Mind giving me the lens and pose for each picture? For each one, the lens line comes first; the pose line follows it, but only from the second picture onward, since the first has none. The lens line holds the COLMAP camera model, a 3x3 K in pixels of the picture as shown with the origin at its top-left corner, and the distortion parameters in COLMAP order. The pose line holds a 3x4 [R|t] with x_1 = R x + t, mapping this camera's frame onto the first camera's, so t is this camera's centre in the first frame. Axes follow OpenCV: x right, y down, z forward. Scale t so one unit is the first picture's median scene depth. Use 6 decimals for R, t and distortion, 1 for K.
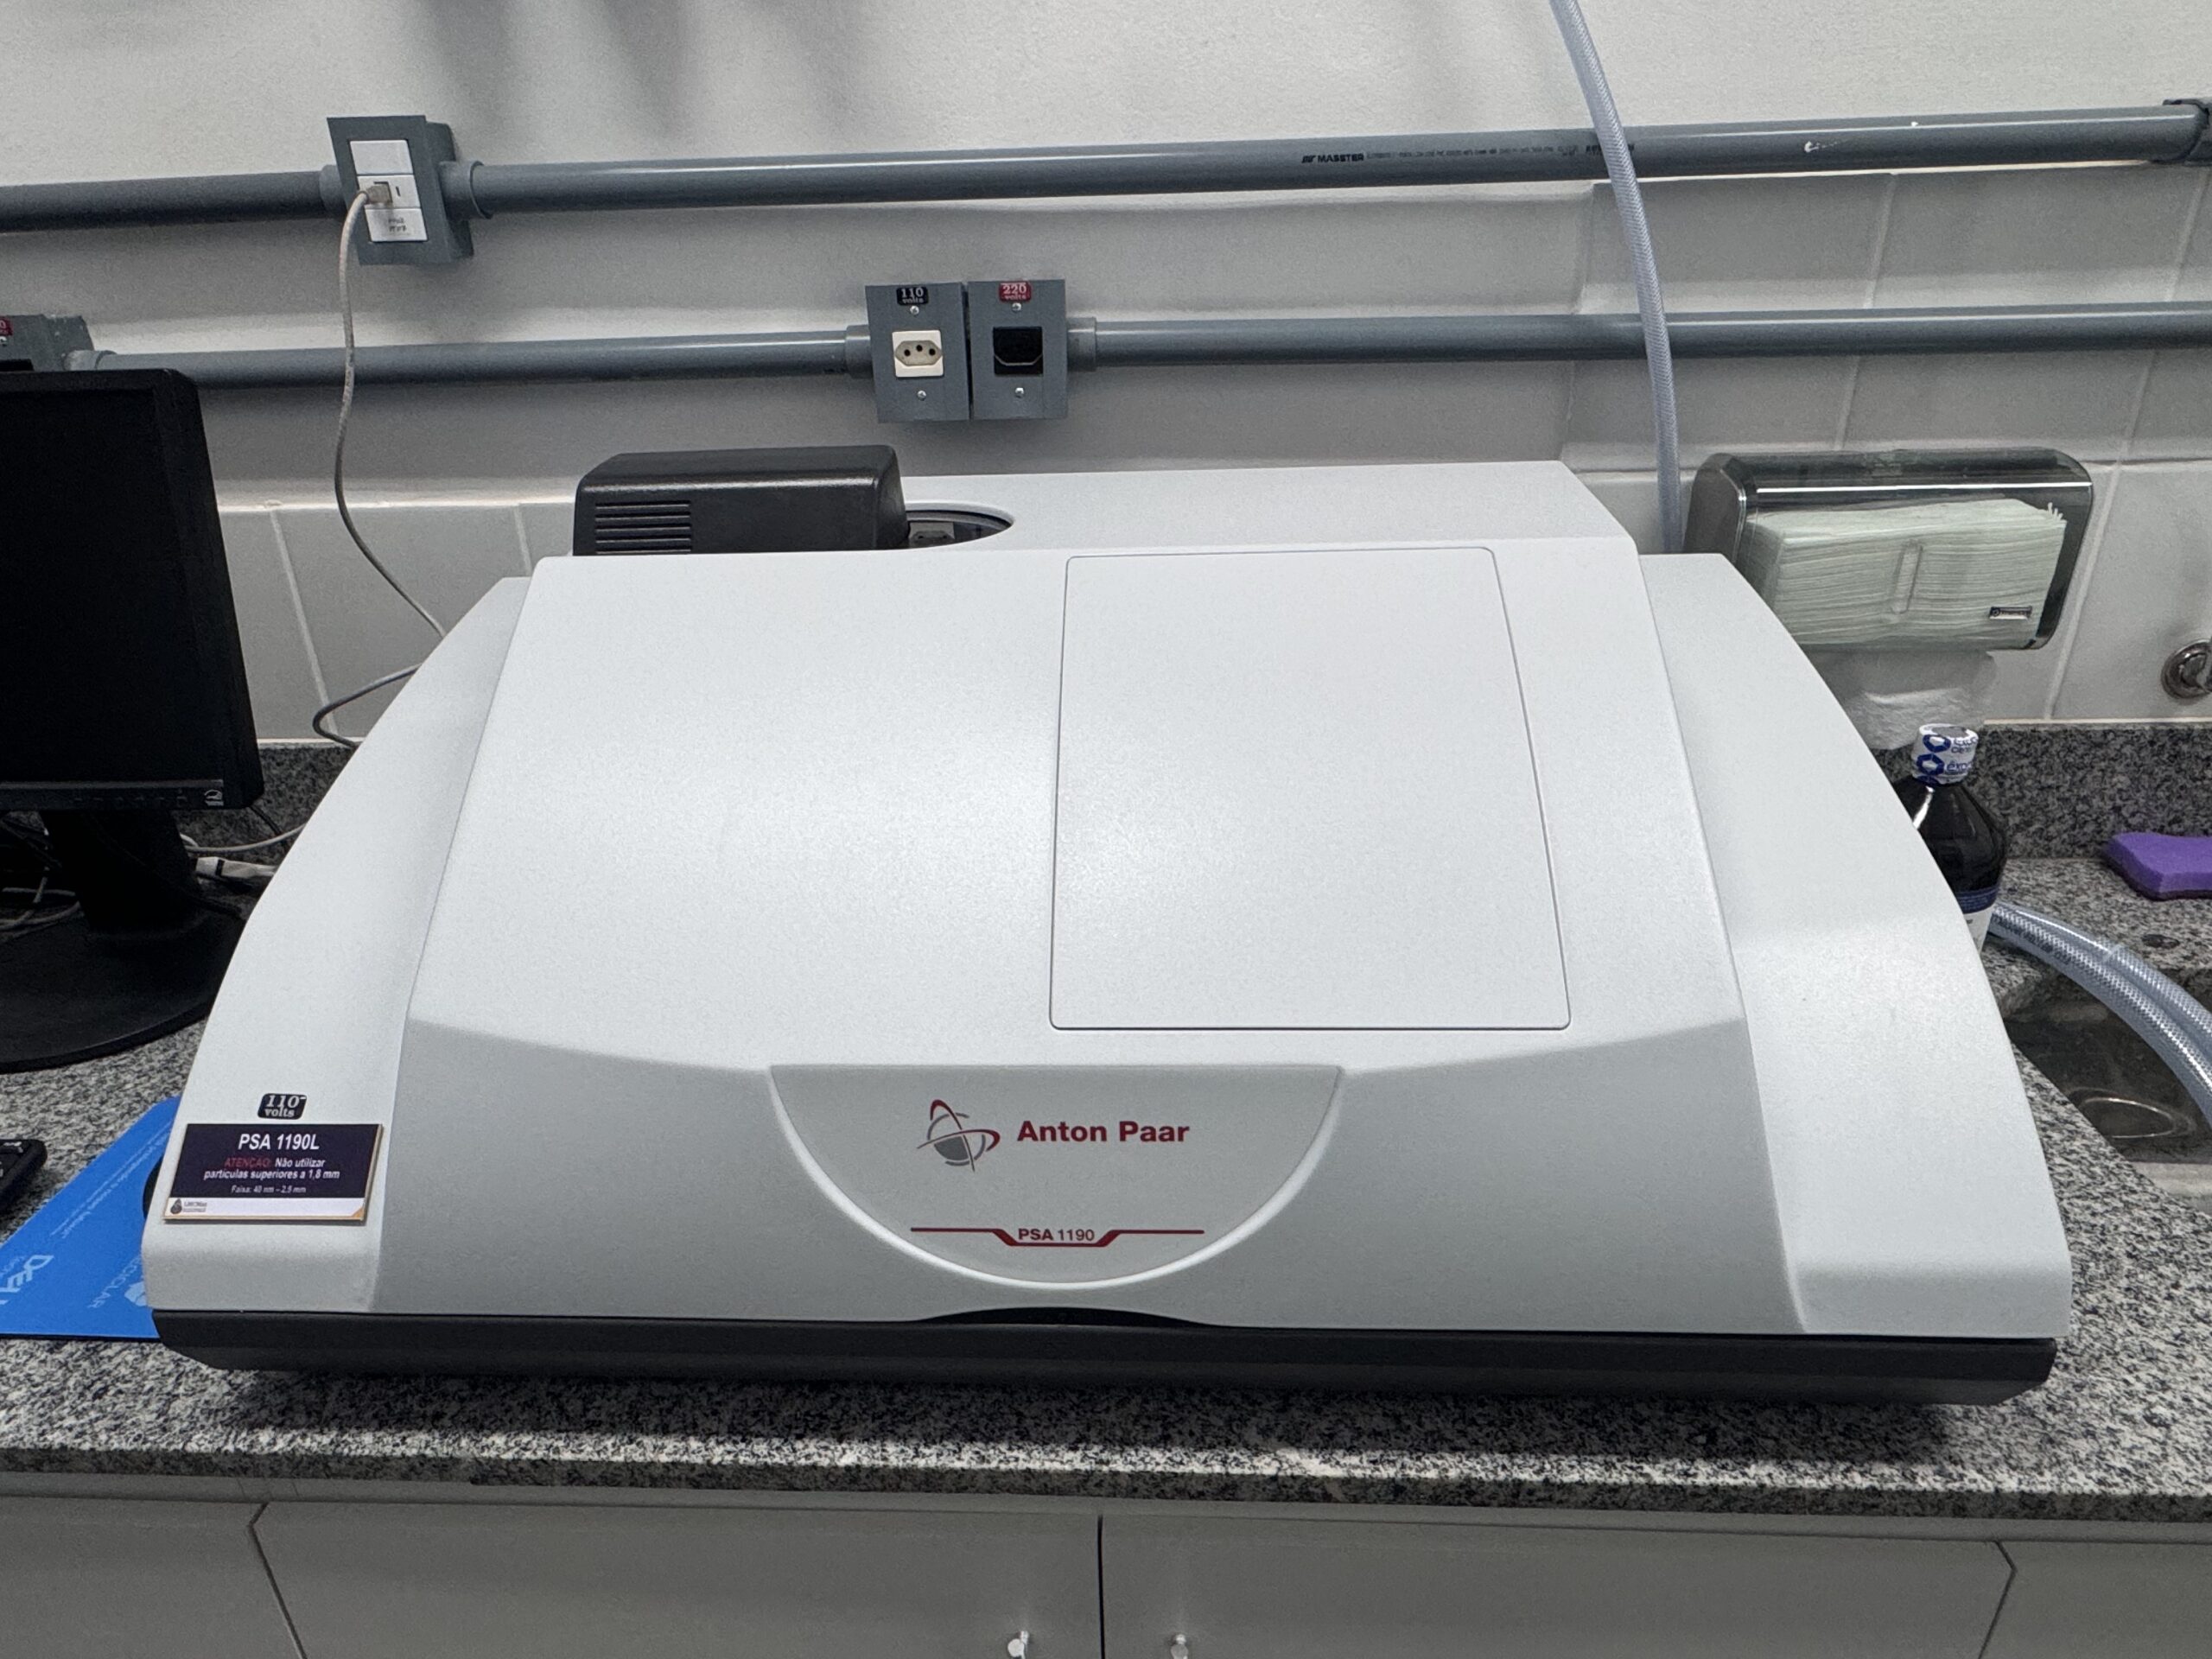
lens RADIAL K [[1368.2, 0, 1102.5], [0, 1368.2, 828.3], [0, 0, 1]] dist [-0.003778, 0.004364]
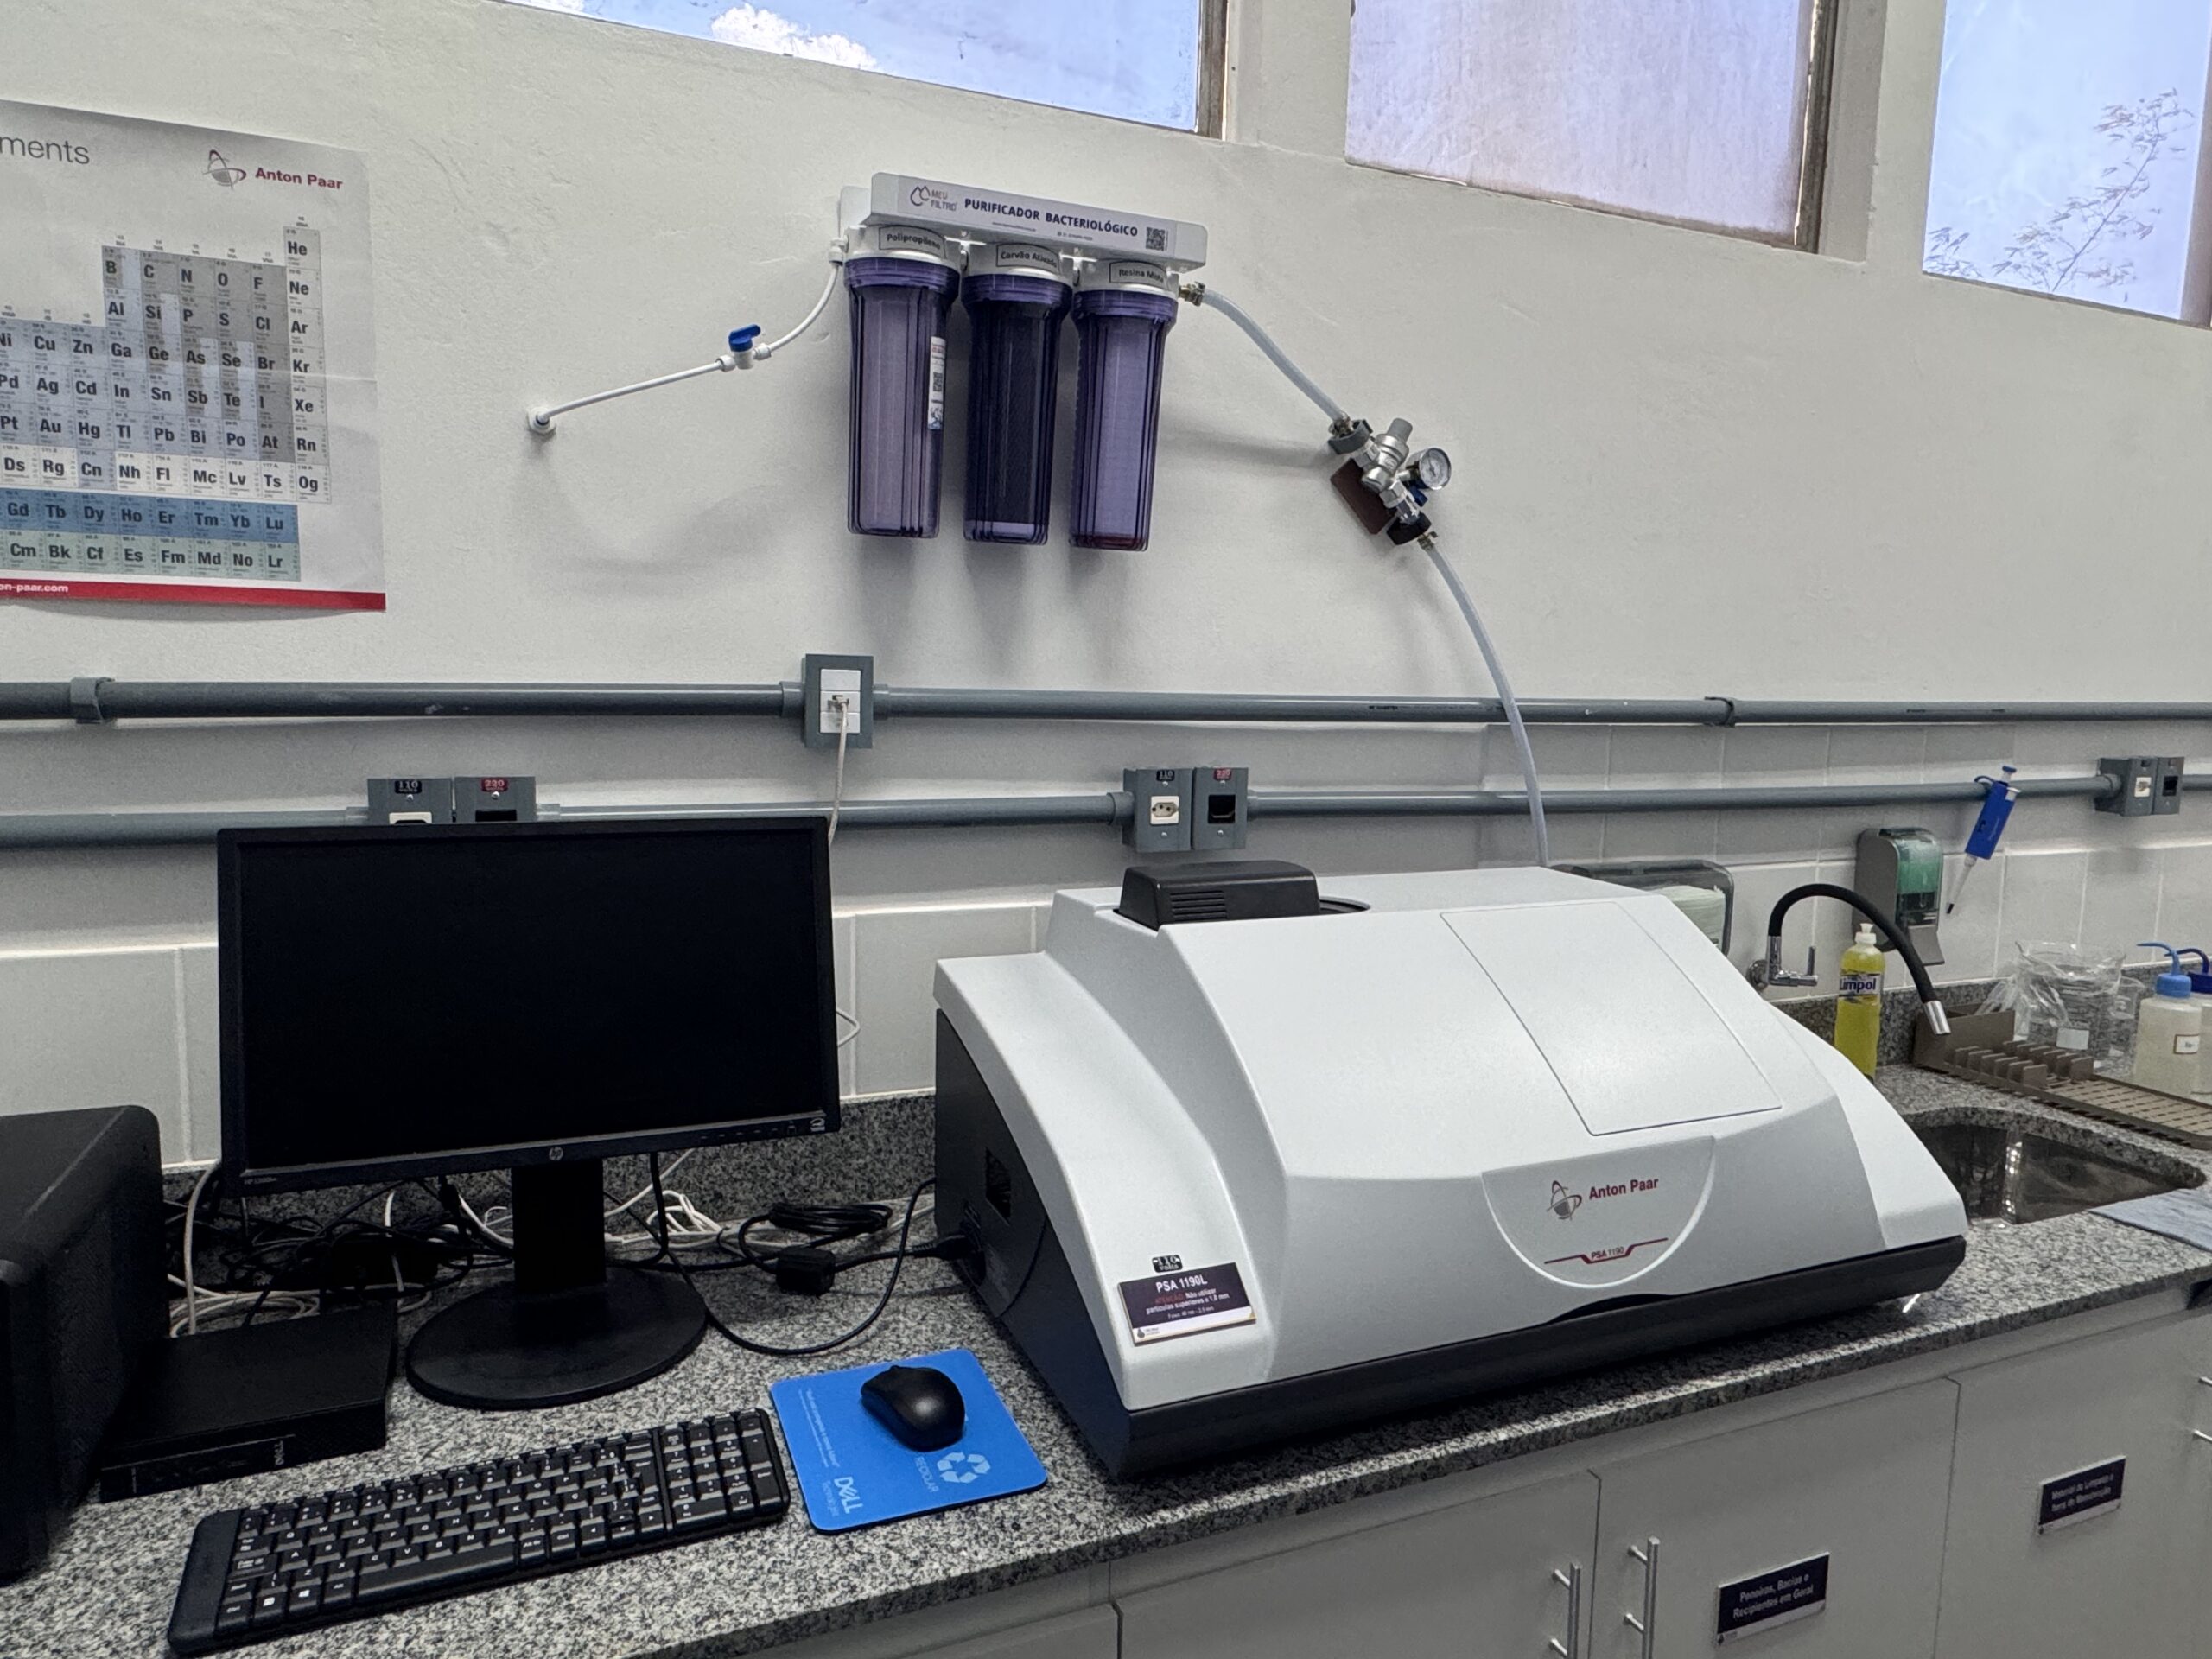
lens RADIAL K [[1368.2, 0, 1104.1], [0, 1368.2, 825.6], [0, 0, 1]] dist [-0.003778, 0.004364]
pose [[0.897892, 0.000266, 0.440216, -1.290877], [0.142848, 0.945711, -0.291934, 0.169106], [-0.416395, 0.325009, 0.849108, -0.425060]]
